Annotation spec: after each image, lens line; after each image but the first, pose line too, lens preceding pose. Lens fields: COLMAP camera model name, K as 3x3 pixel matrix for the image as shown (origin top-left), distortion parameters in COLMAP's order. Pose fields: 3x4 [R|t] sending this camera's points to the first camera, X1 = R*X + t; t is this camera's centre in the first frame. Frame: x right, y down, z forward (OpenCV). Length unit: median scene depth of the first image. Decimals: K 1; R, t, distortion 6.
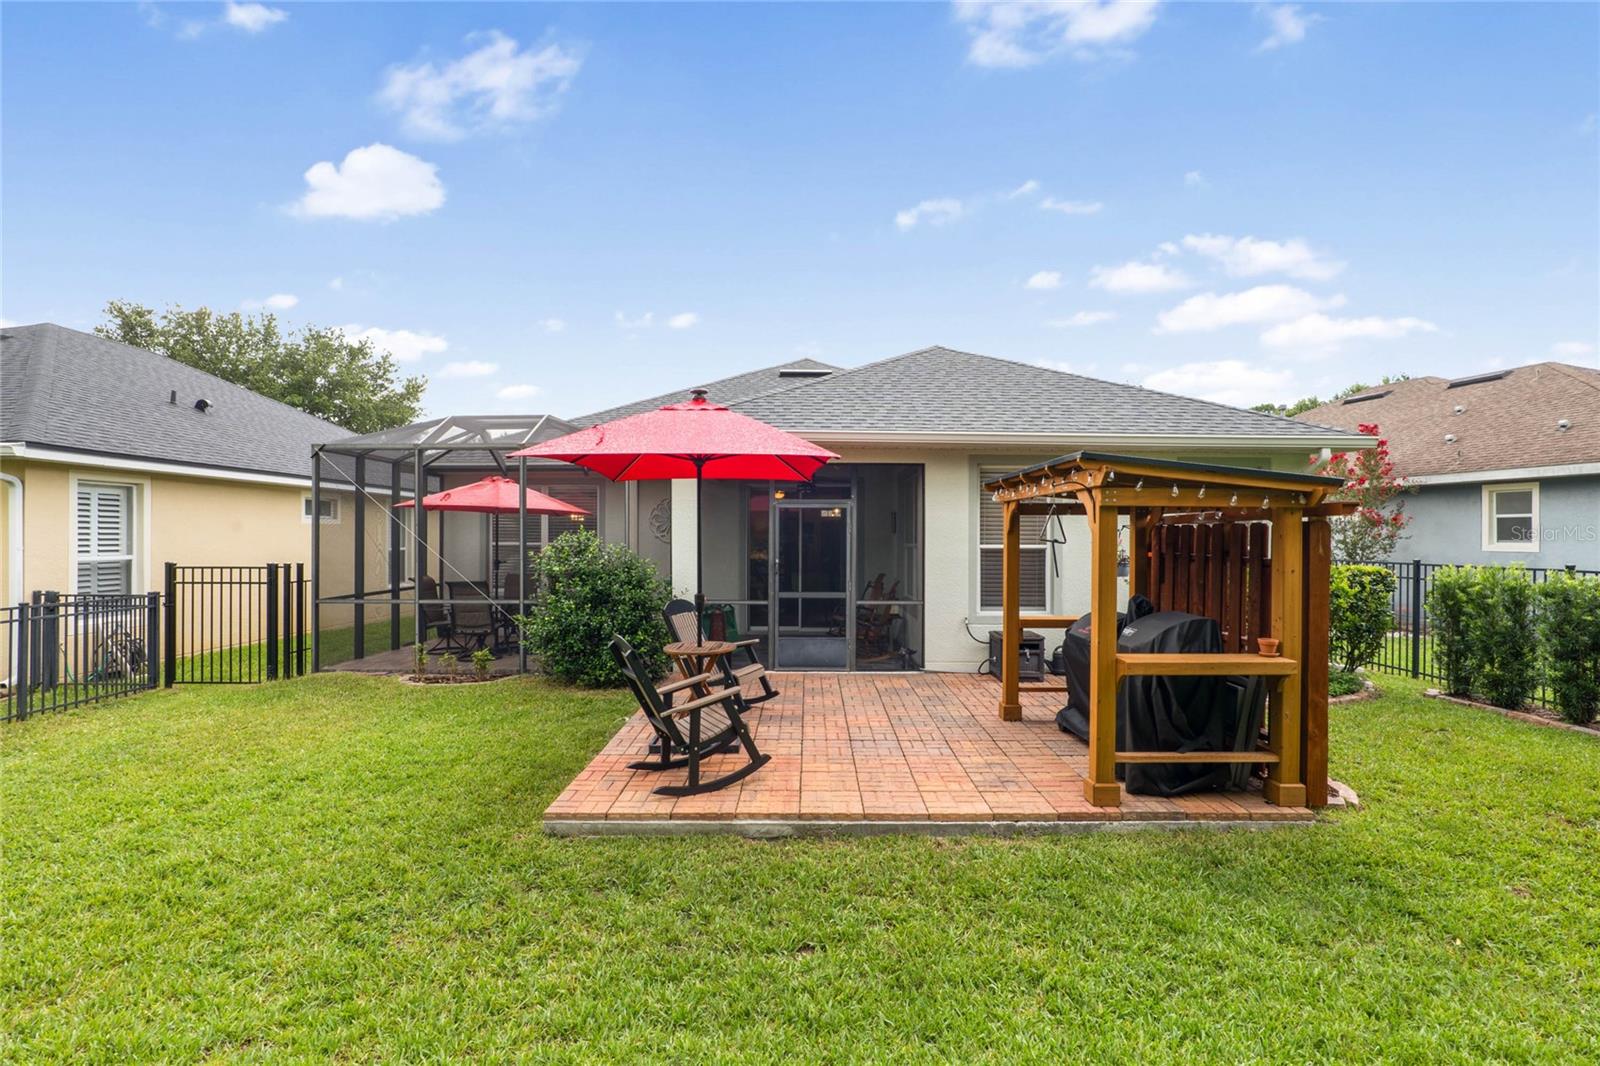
lens RADIAL K [[742.9, 0, 796.3], [0, 742.9, 535.5], [0, 0, 1]] dist [-0.022182, 0.001049]
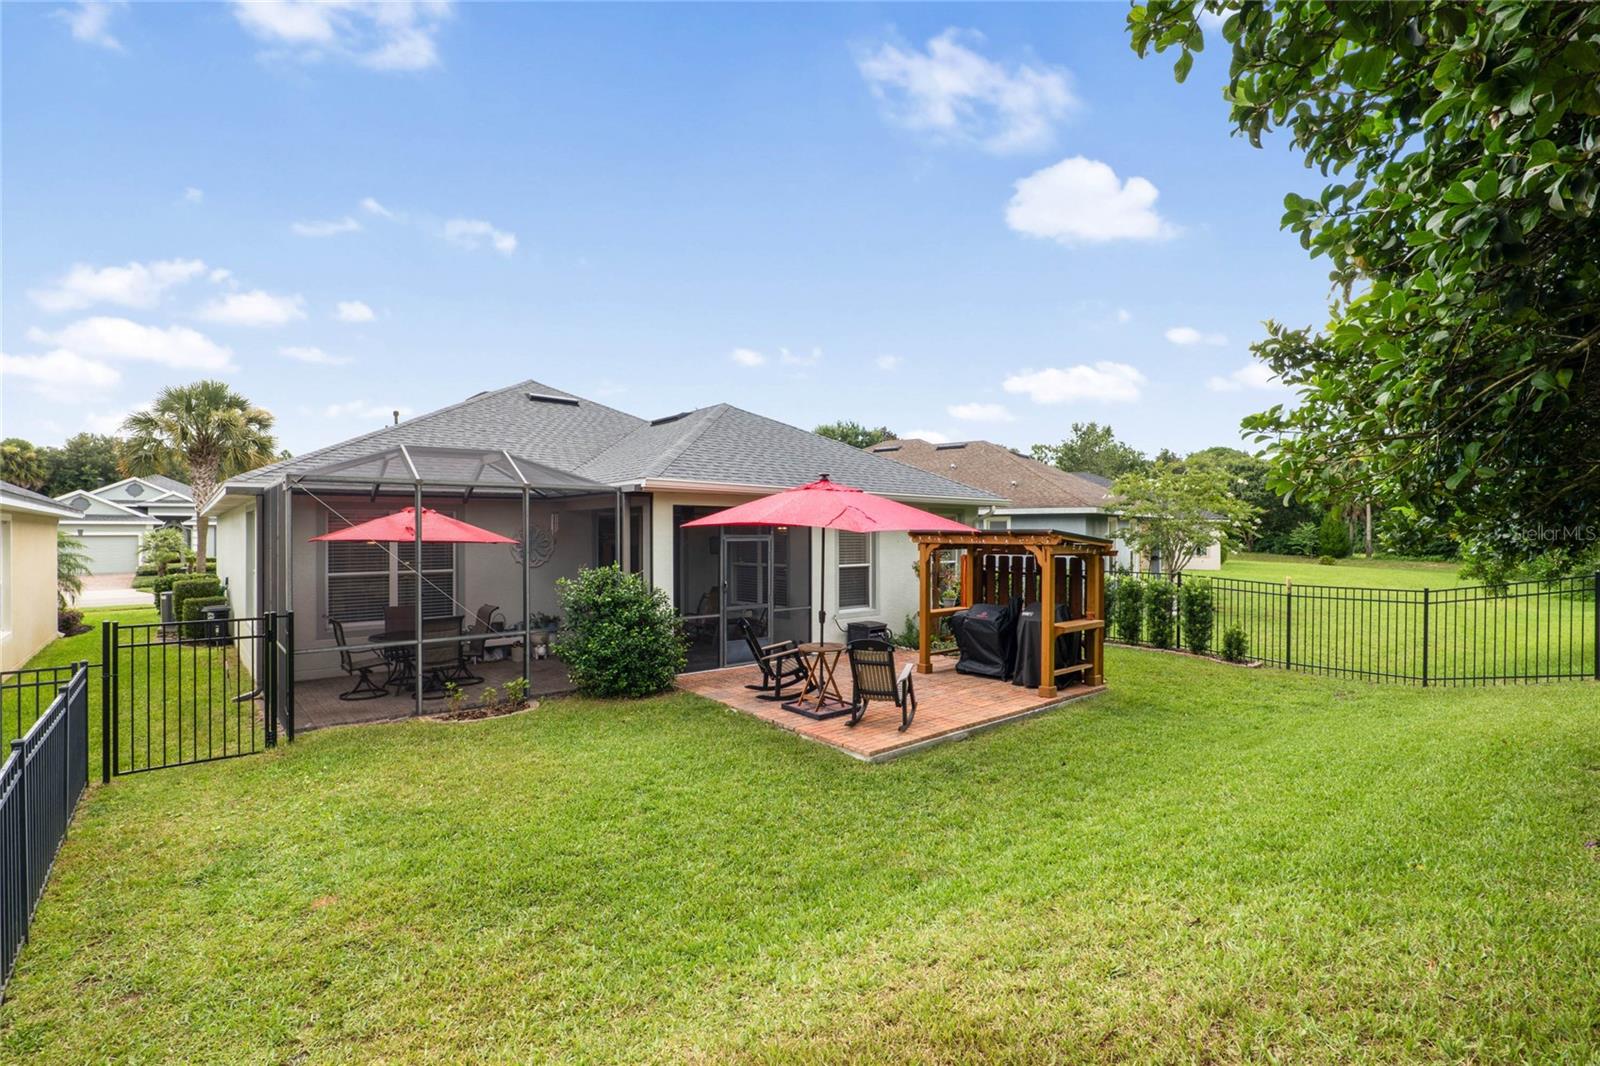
lens RADIAL K [[742.9, 0, 796.3], [0, 742.9, 535.5], [0, 0, 1]] dist [-0.022182, 0.001049]
pose [[0.764523, -0.007149, 0.644556, -1.427204], [0.003659, 0.999971, 0.006750, -0.105522], [-0.644586, -0.002803, 0.764527, -0.130776]]
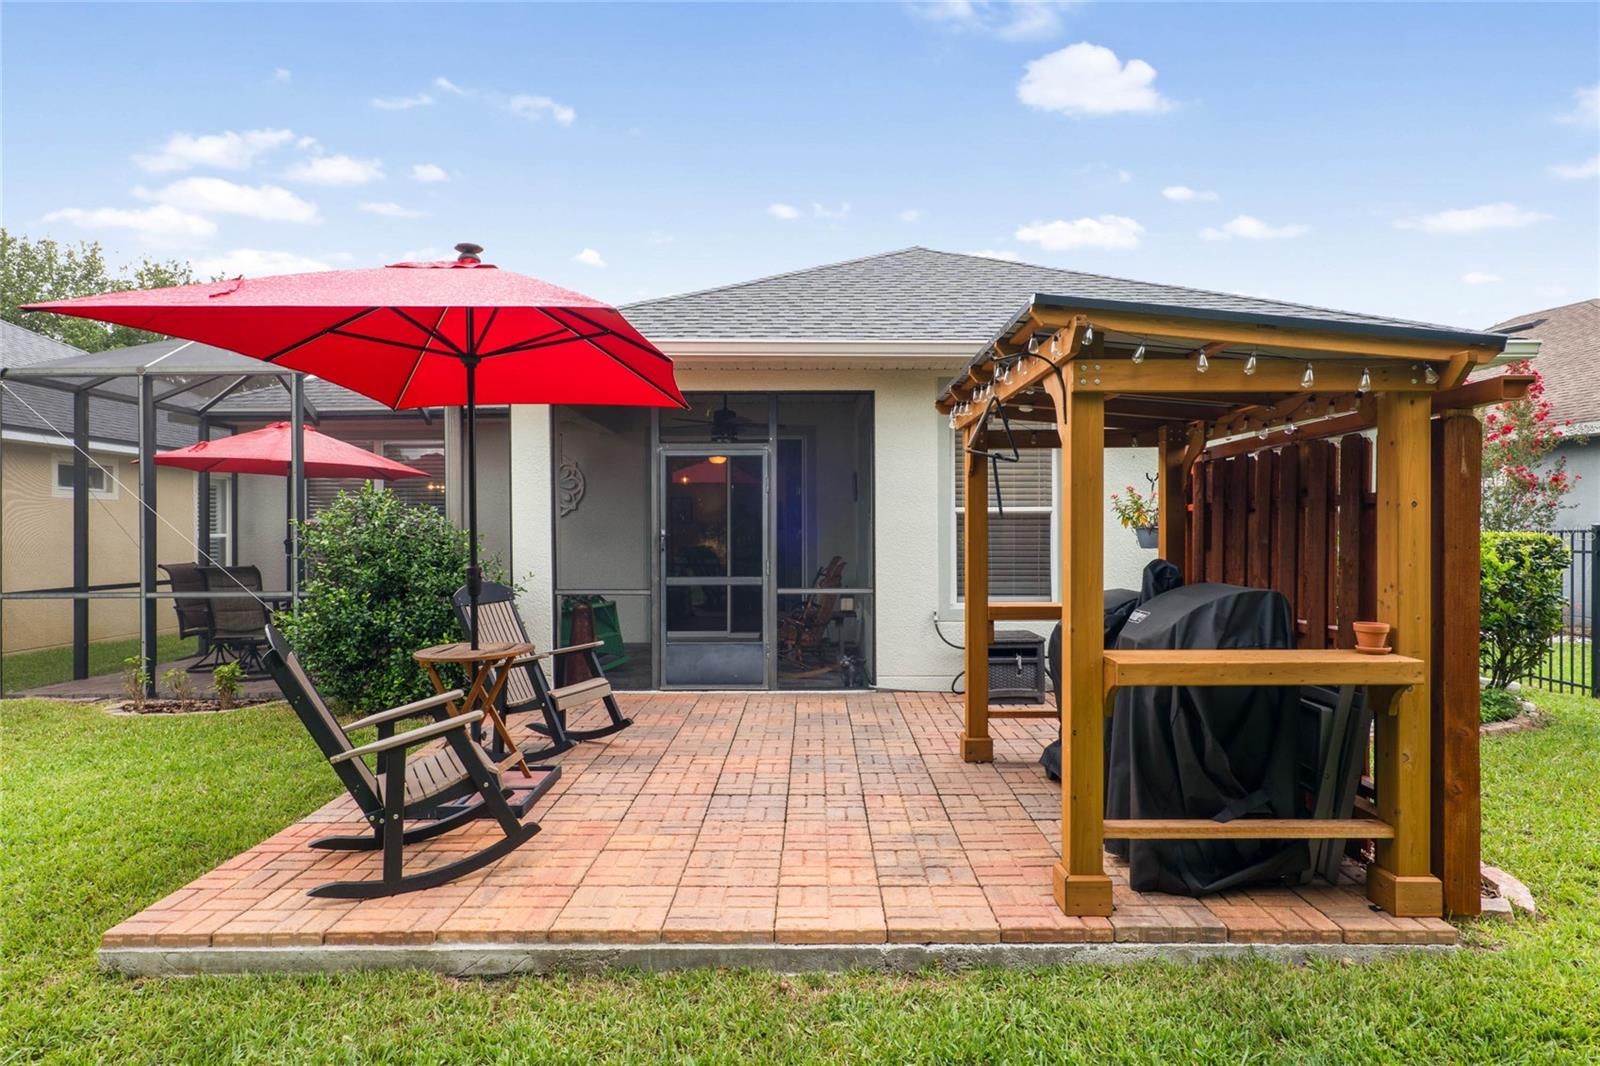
lens RADIAL K [[903.3, 0, 800.0], [0, 903.3, 533.0], [0, 0, 1]] dist [0.004562, -0.003935]
pose [[0.999976, -0.006901, -0.000040, 0.189042], [0.006901, 0.999975, 0.001290, 0.064090], [0.000031, -0.001290, 0.999999, 0.284092]]
